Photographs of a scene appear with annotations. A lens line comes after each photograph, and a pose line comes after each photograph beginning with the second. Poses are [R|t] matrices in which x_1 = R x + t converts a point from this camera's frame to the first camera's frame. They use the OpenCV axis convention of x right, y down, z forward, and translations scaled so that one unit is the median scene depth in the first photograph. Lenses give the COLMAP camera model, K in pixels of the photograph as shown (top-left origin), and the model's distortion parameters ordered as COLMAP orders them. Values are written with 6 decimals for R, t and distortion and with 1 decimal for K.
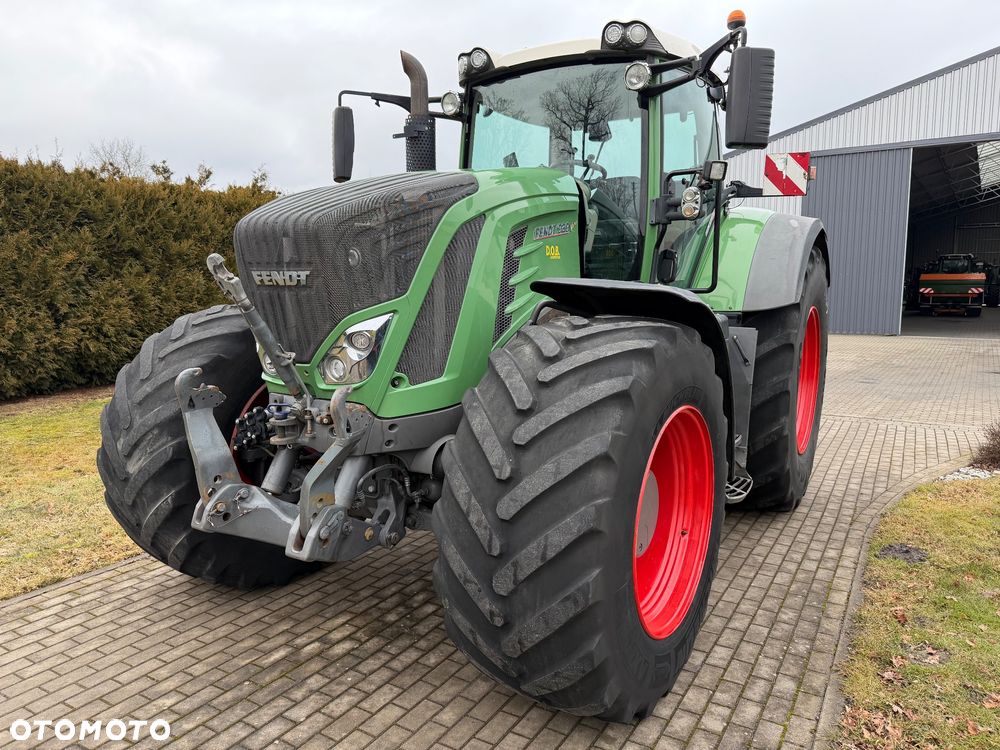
lens RADIAL K [[701.8, 0, 503.4], [0, 701.8, 378.2], [0, 0, 1]] dist [0.033966, -0.038112]
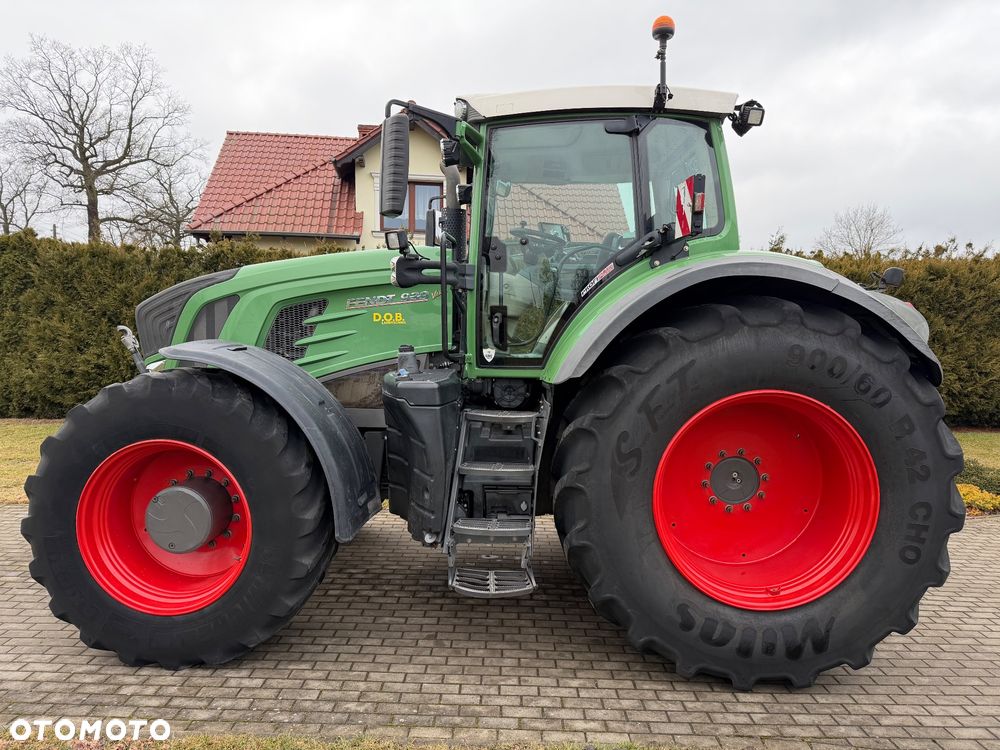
lens RADIAL K [[701.8, 0, 499.7], [0, 701.8, 370.1], [0, 0, 1]] dist [0.033966, -0.038112]
pose [[0.505137, 0.049858, -0.861598, 1.251442], [-0.130958, 0.991198, -0.019420, -0.105070], [0.853045, 0.122642, 0.507220, 0.629092]]
